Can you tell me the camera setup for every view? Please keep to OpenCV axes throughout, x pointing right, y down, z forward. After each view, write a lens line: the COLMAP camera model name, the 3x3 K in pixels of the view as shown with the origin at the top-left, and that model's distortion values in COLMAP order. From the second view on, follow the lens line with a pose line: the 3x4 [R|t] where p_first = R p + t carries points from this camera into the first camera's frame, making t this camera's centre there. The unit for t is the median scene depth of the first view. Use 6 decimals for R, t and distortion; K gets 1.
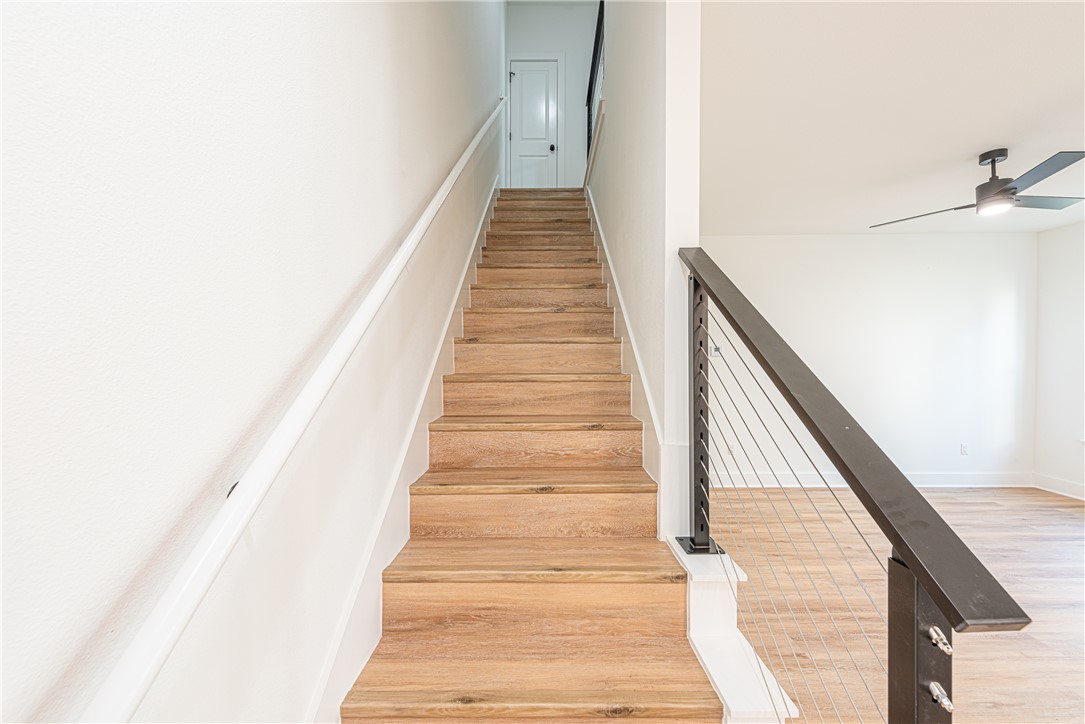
lens RADIAL K [[424.7, 0, 547.3], [0, 424.7, 366.7], [0, 0, 1]] dist [0.016302, -0.005808]
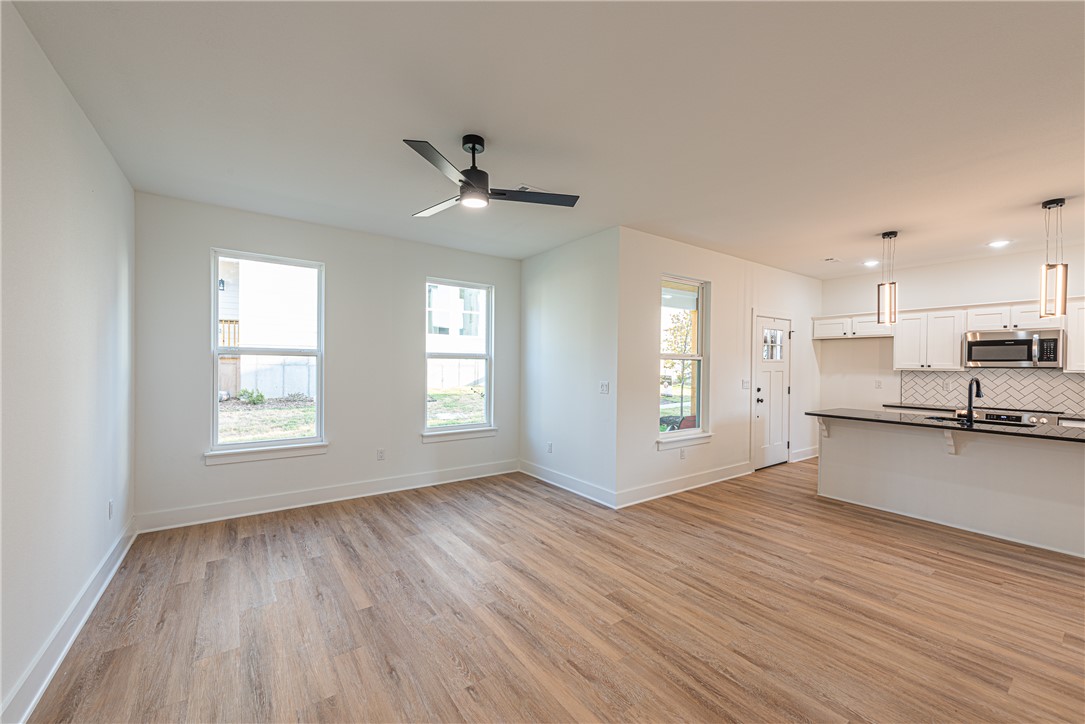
lens RADIAL K [[424.7, 0, 547.3], [0, 424.7, 366.7], [0, 0, 1]] dist [0.016302, -0.005808]
pose [[-0.581544, -0.010913, 0.813441, 0.219677], [0.007243, 0.999801, 0.018591, -0.033861], [-0.813482, 0.016703, -0.581350, 1.594330]]
